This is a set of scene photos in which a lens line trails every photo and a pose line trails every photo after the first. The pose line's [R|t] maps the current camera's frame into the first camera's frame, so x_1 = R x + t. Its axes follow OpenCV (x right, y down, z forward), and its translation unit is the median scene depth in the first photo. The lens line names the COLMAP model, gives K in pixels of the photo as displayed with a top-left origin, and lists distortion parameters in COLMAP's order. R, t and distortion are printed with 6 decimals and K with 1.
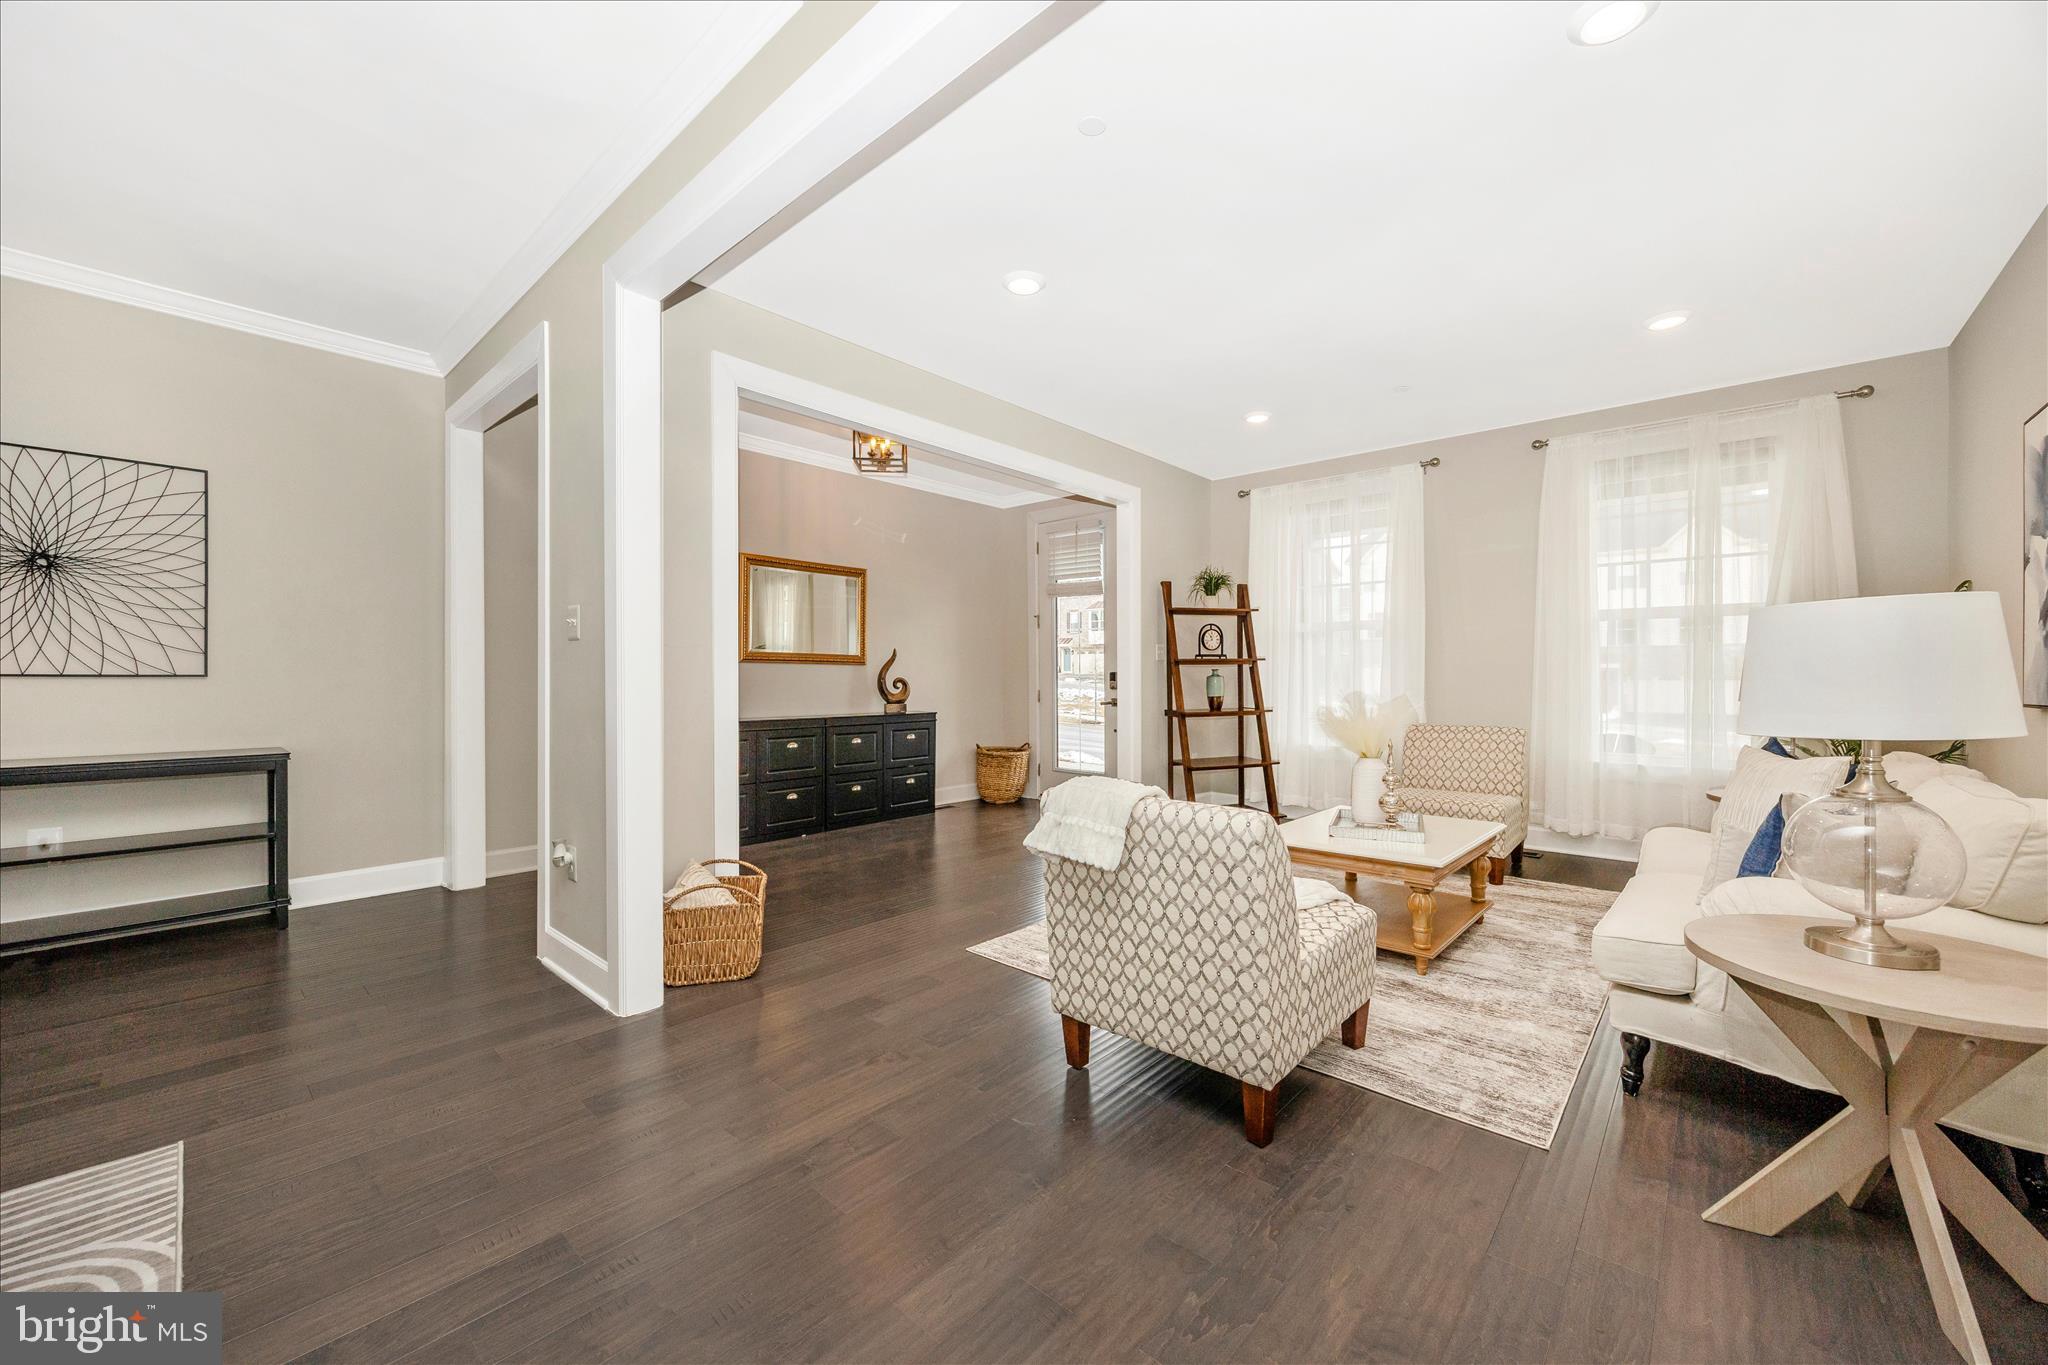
lens RADIAL K [[777.2, 0, 1030.9], [0, 777.2, 679.7], [0, 0, 1]] dist [-0.002647, -0.000604]
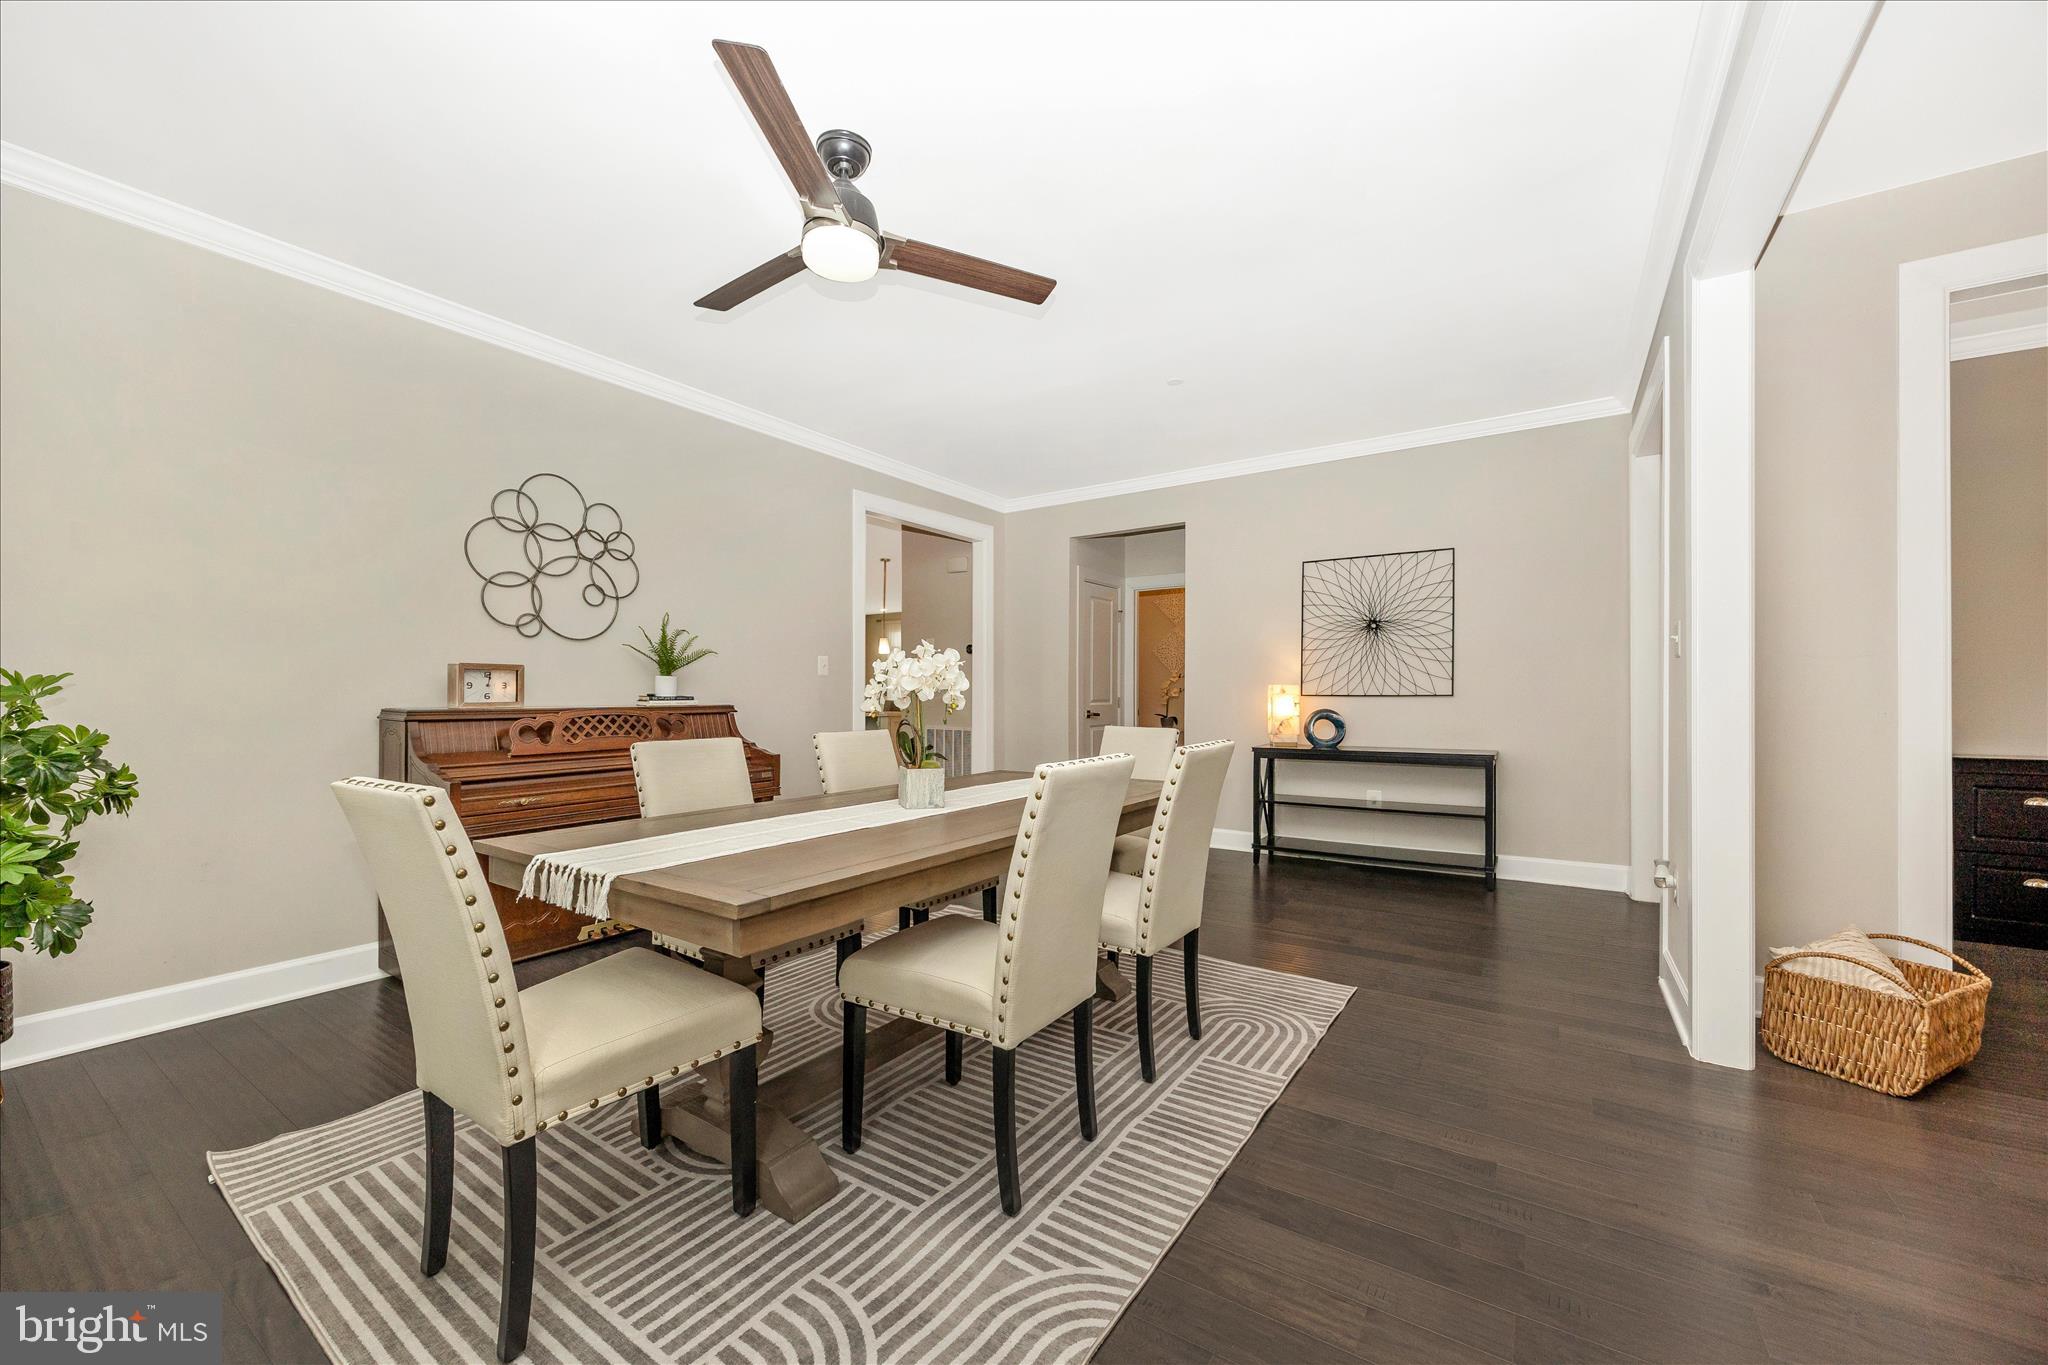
lens RADIAL K [[777.2, 0, 1030.9], [0, 777.2, 679.7], [0, 0, 1]] dist [-0.002647, -0.000604]
pose [[0.142676, -0.023792, -0.989484, 0.228574], [-0.001184, 0.999706, -0.024208, 0.001341], [0.989769, 0.004625, 0.142605, 0.057412]]
